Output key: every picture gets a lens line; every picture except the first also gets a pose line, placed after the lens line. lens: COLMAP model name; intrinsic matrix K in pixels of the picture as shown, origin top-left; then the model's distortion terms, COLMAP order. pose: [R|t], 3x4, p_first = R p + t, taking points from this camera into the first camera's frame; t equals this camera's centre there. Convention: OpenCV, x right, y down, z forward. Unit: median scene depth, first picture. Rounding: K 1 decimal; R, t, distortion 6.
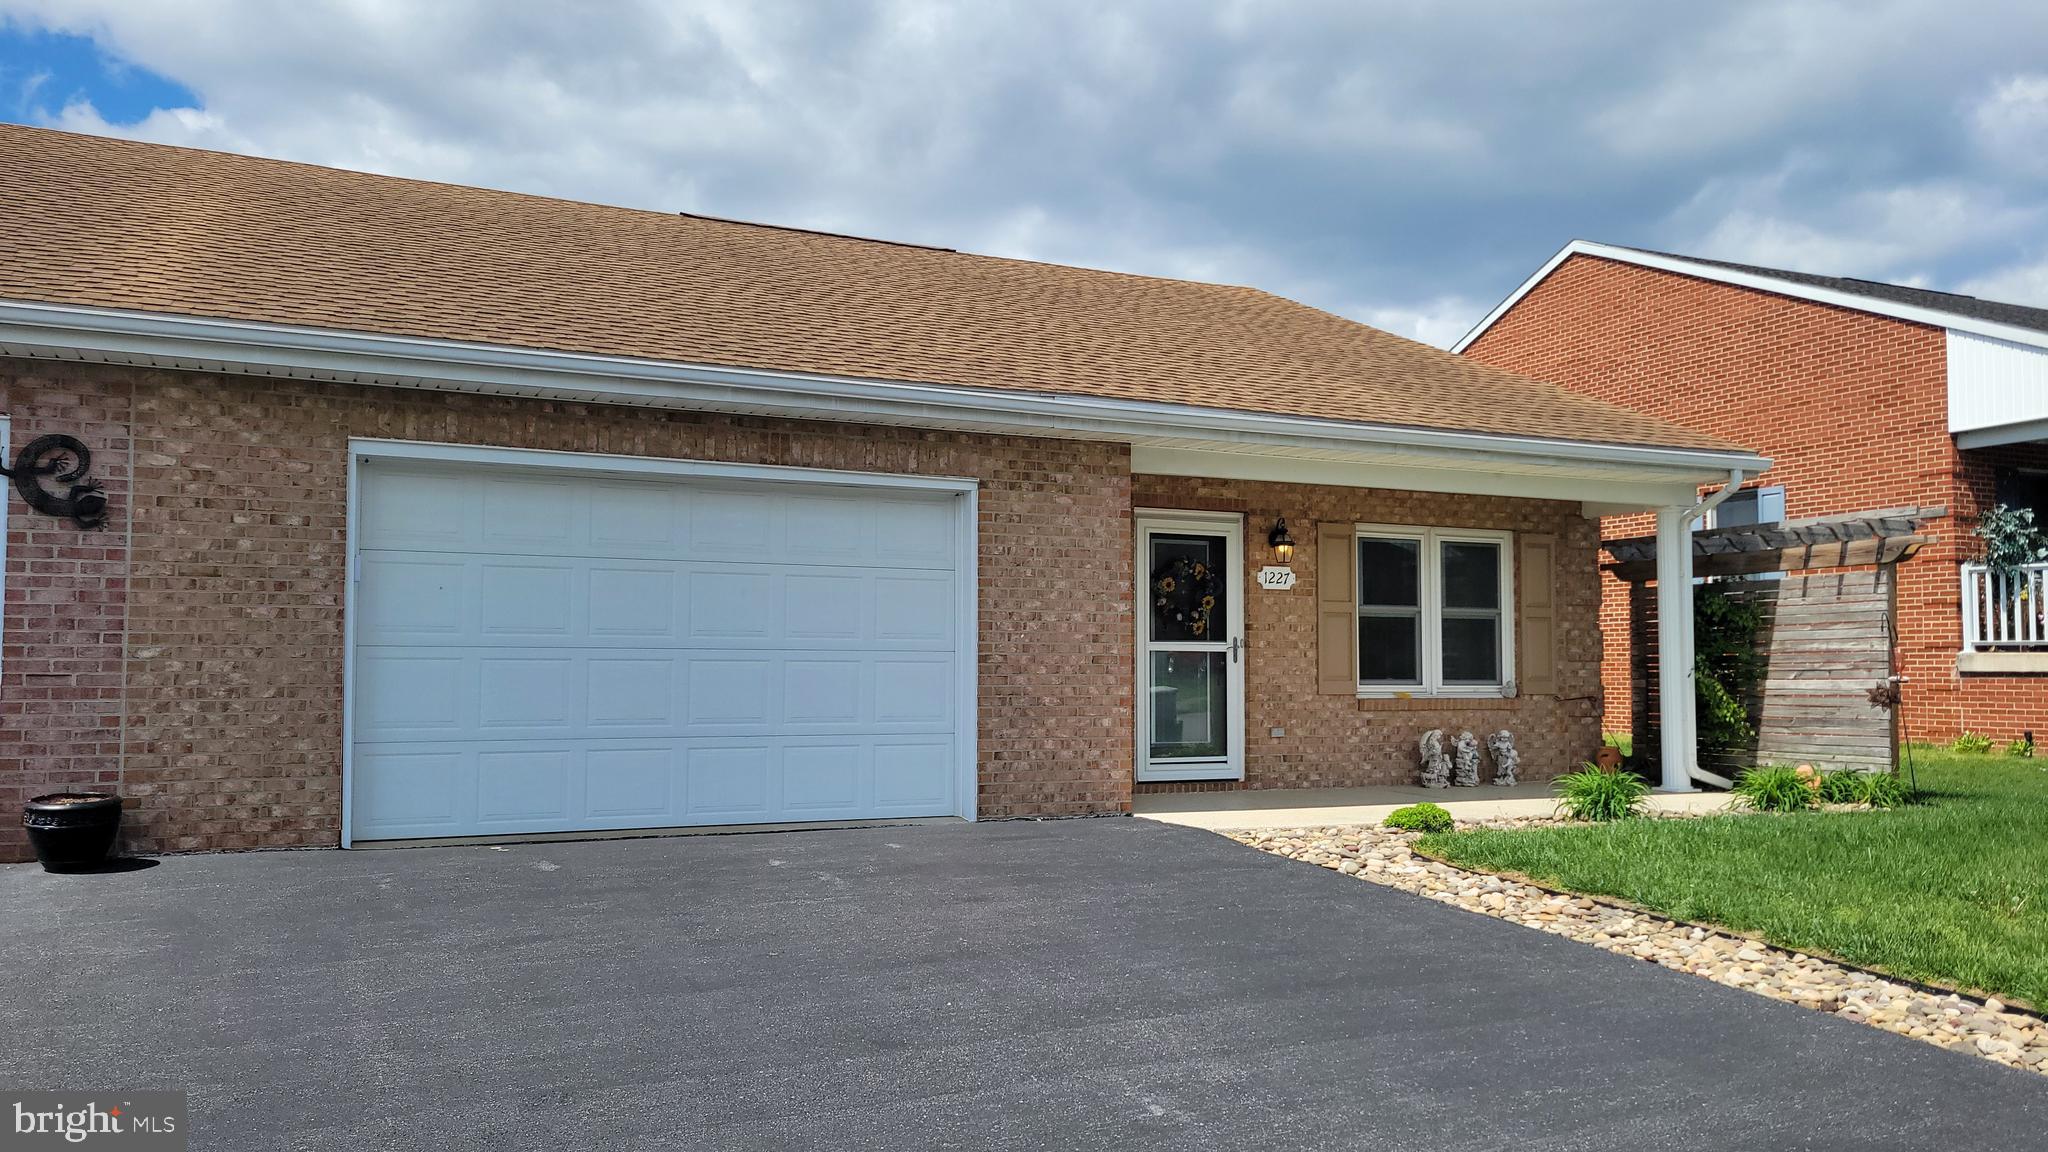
lens RADIAL K [[1286.0, 0, 1022.8], [0, 1286.0, 579.3], [0, 0, 1]] dist [0.023832, 0.000848]
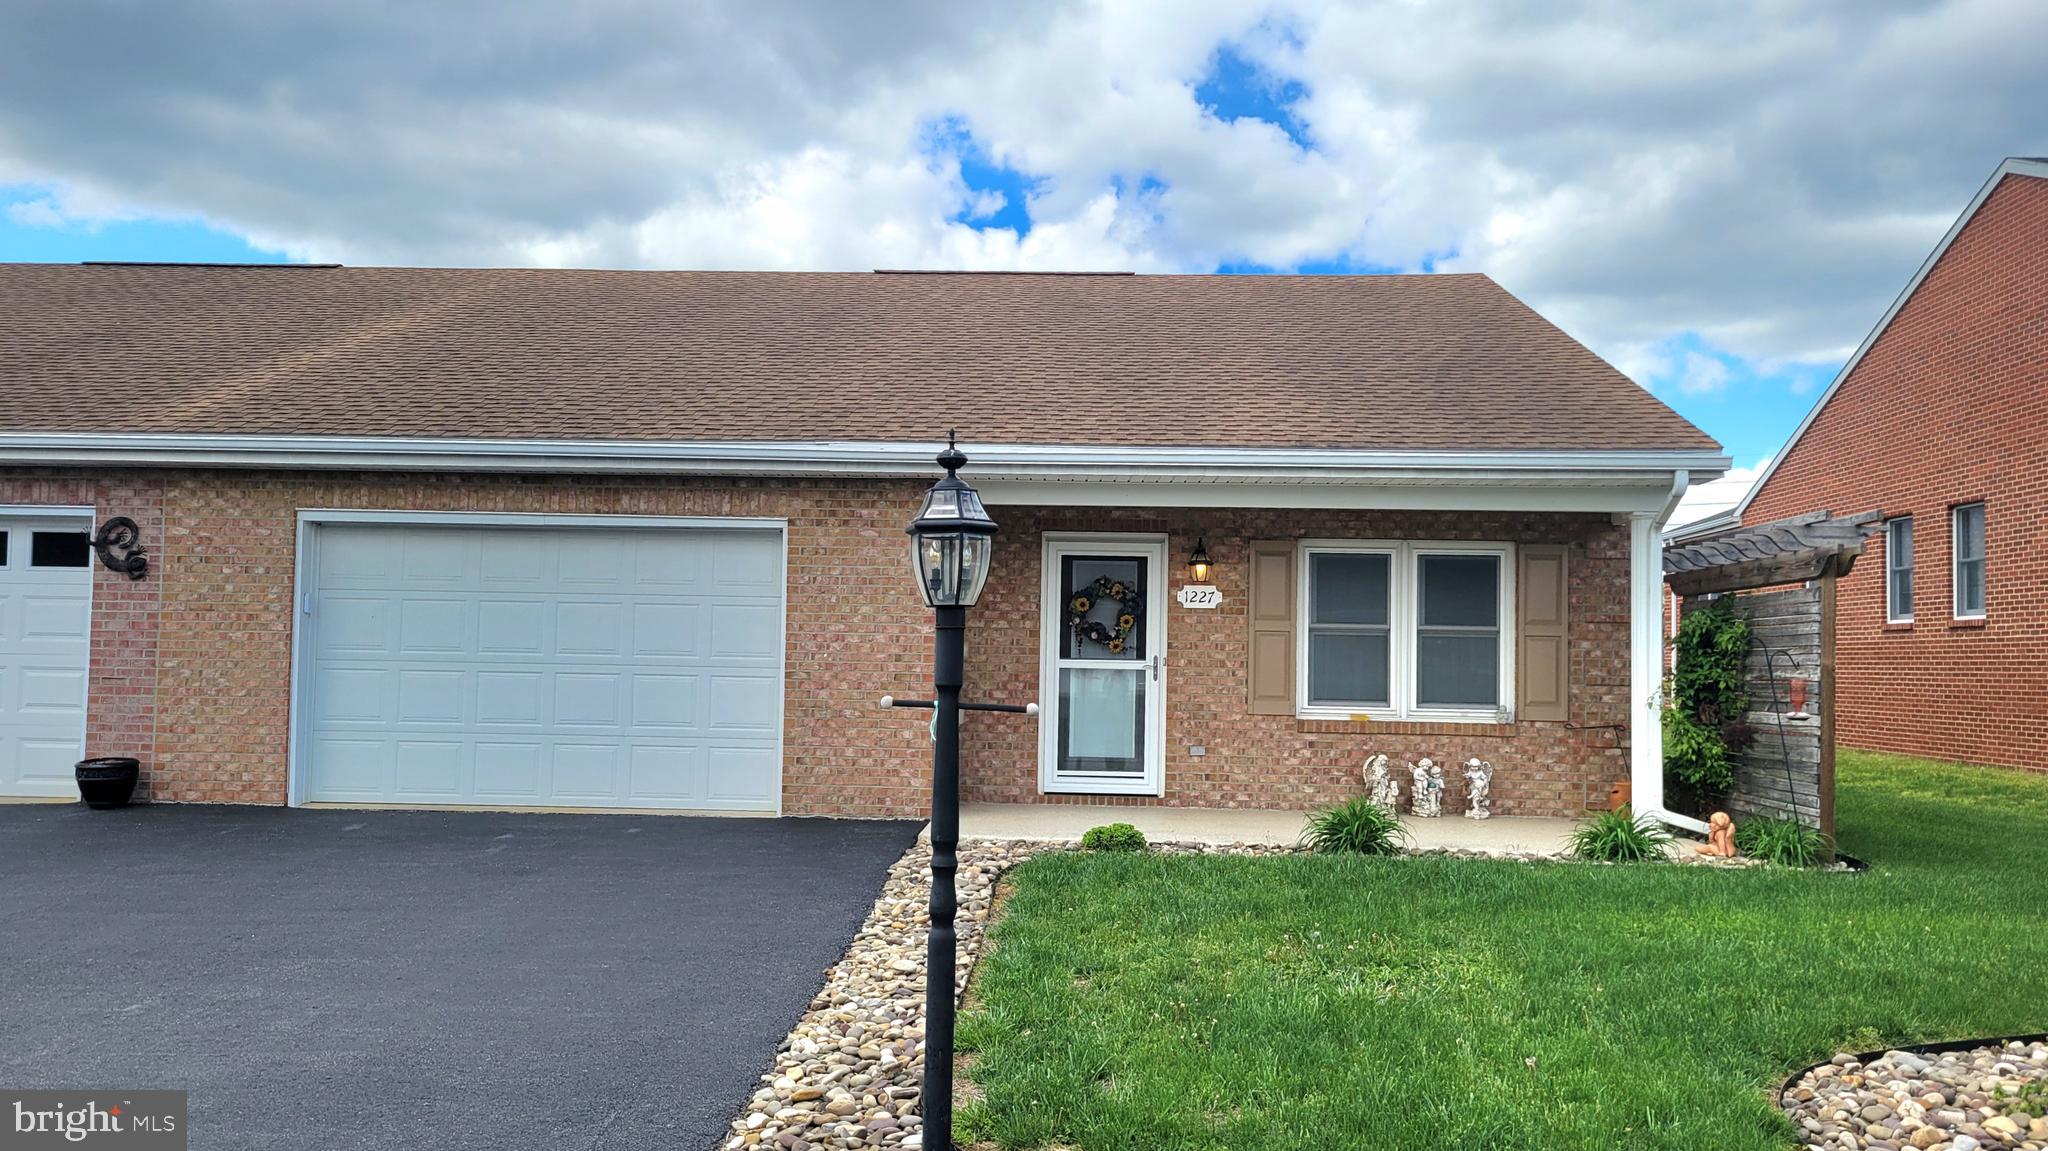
lens RADIAL K [[1286.0, 0, 1018.9], [0, 1286.0, 581.2], [0, 0, 1]] dist [0.023832, 0.000848]
pose [[0.917883, -0.011965, -0.396671, 0.602062], [0.012099, 0.999924, -0.002164, -0.016554], [0.396667, -0.002813, 0.917958, 0.030173]]
